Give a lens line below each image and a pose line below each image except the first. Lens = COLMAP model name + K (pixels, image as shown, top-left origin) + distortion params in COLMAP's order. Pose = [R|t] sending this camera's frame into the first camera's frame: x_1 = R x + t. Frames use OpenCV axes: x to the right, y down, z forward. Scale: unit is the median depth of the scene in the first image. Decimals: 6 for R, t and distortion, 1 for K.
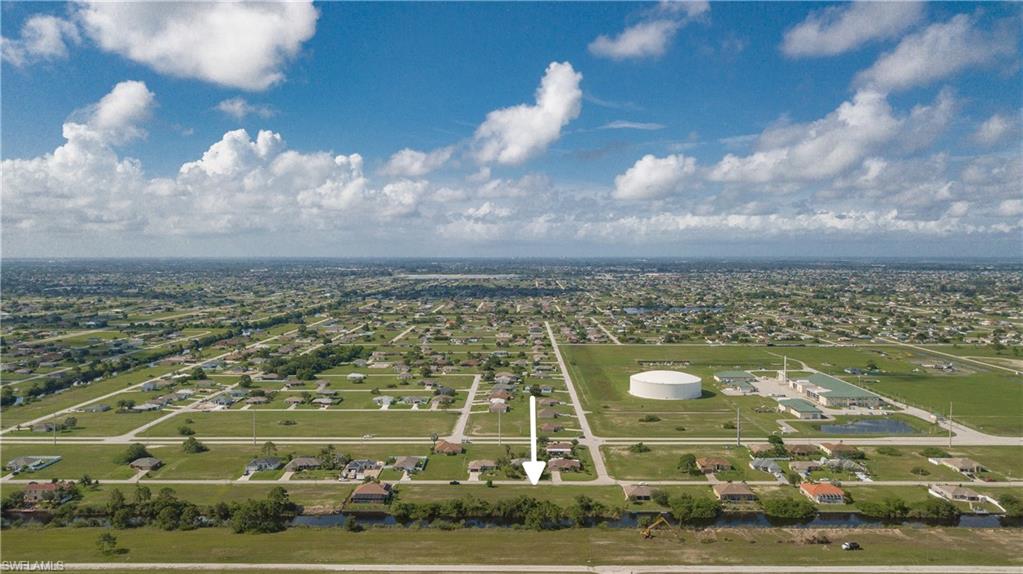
lens RADIAL K [[801.9, 0, 511.5], [0, 801.9, 287.0], [0, 0, 1]] dist [0.004963, 0.003147]
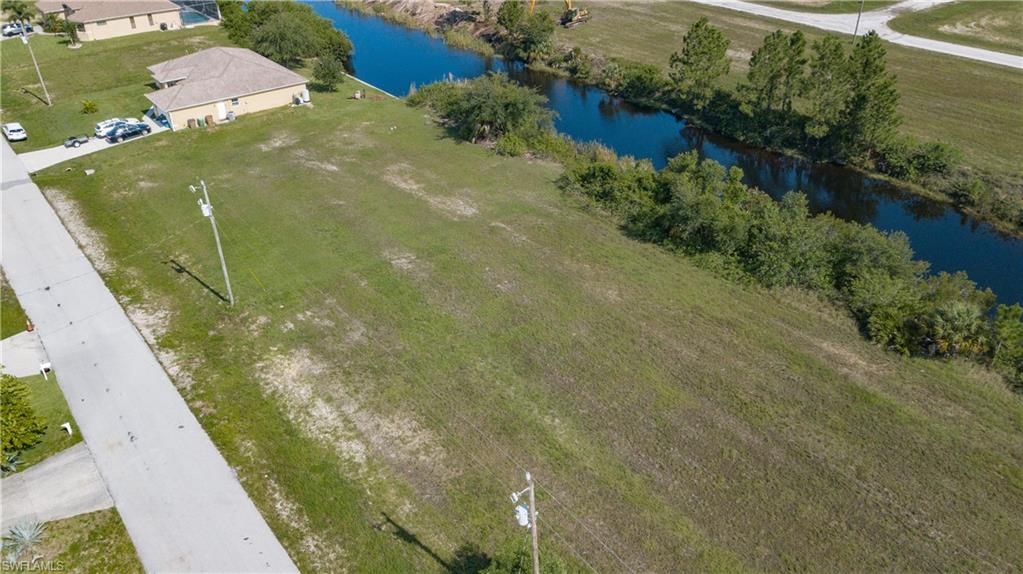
lens RADIAL K [[788.6, 0, 491.2], [0, 788.6, 288.3], [0, 0, 1]] dist [0.001326, -0.001592]
pose [[-0.611101, -0.406488, 0.679208, -0.063741], [0.047373, 0.837751, 0.543994, 0.169881], [-0.790134, 0.364611, -0.492693, 0.992513]]
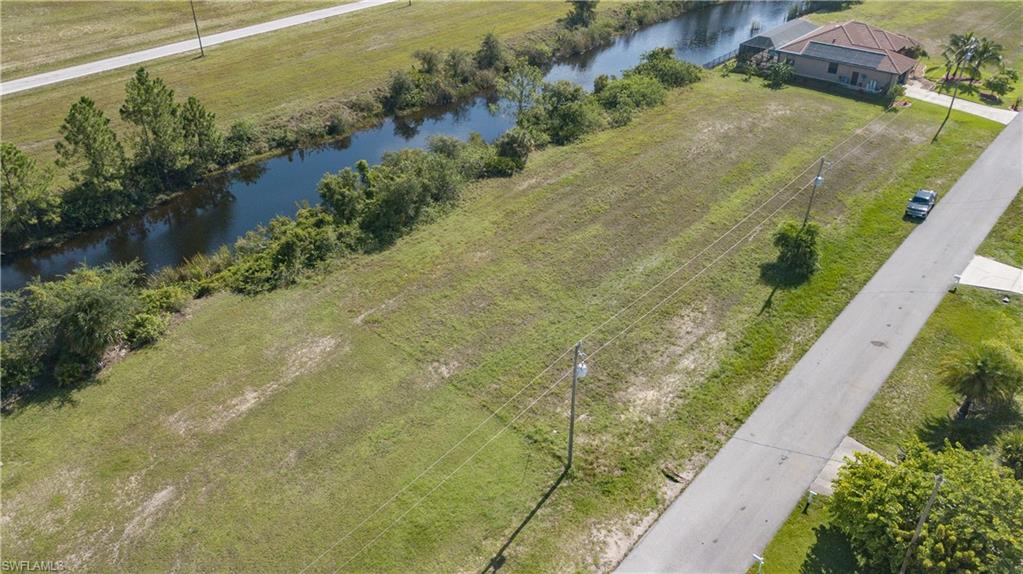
lens RADIAL K [[801.9, 0, 511.5], [0, 801.9, 287.0], [0, 0, 1]] dist [0.004963, 0.003147]
pose [[-0.641095, 0.411033, -0.648112, 0.117545], [-0.027231, 0.831773, 0.554448, 0.155727], [0.766978, 0.373102, -0.522053, 1.007132]]
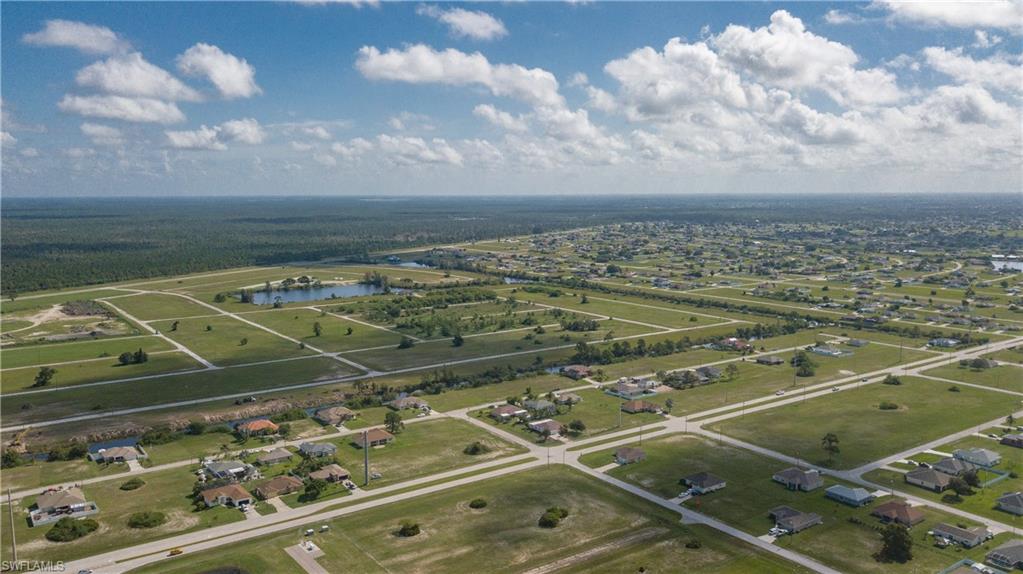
lens RADIAL K [[801.9, 0, 511.5], [0, 801.9, 287.0], [0, 0, 1]] dist [0.004963, 0.003147]
pose [[-0.819023, 0.082542, -0.567792, 0.641188], [-0.010902, 0.987180, 0.159235, -0.092578], [0.573657, 0.136607, -0.807624, 1.860806]]
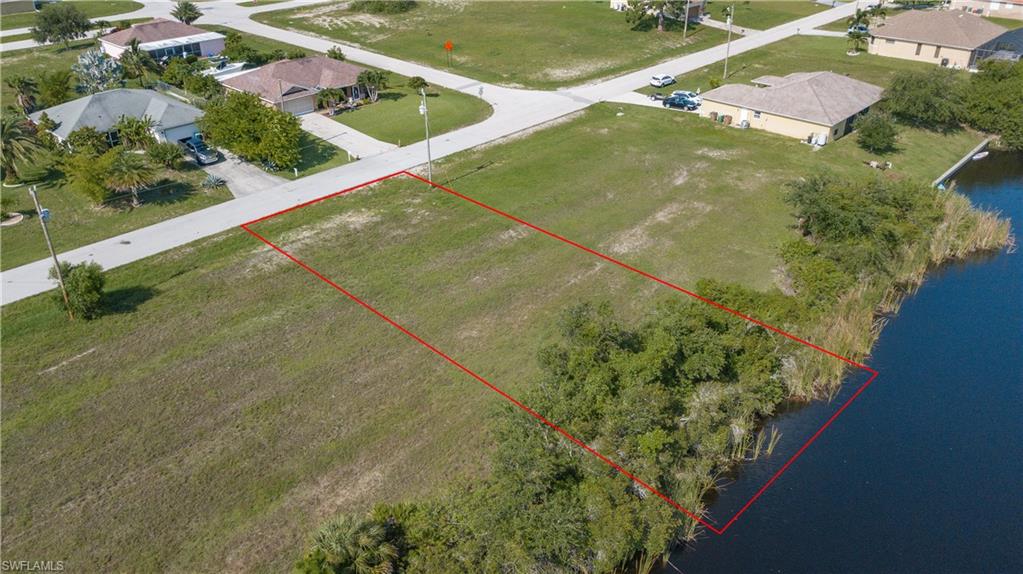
lens RADIAL K [[777.8, 0, 511.5], [0, 777.8, 287.0], [0, 0, 1]] dist [0.003069, 0.003156]
pose [[0.678224, -0.360778, 0.640196, -0.059384], [0.029775, 0.883963, 0.466608, 0.178966], [-0.734251, -0.297403, 0.610267, 0.836338]]
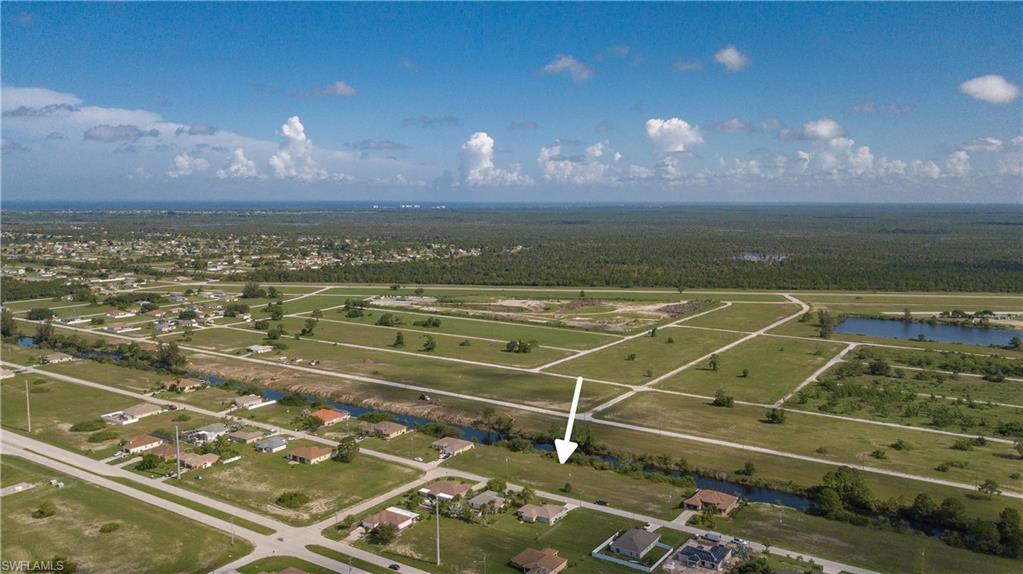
lens RADIAL K [[801.9, 0, 511.5], [0, 801.9, 287.0], [0, 0, 1]] dist [0.004963, 0.003147]
pose [[-0.840457, -0.063923, 0.538094, -0.399294], [0.019617, 0.988777, 0.148103, -0.083179], [-0.541523, 0.135030, -0.829771, 1.637764]]
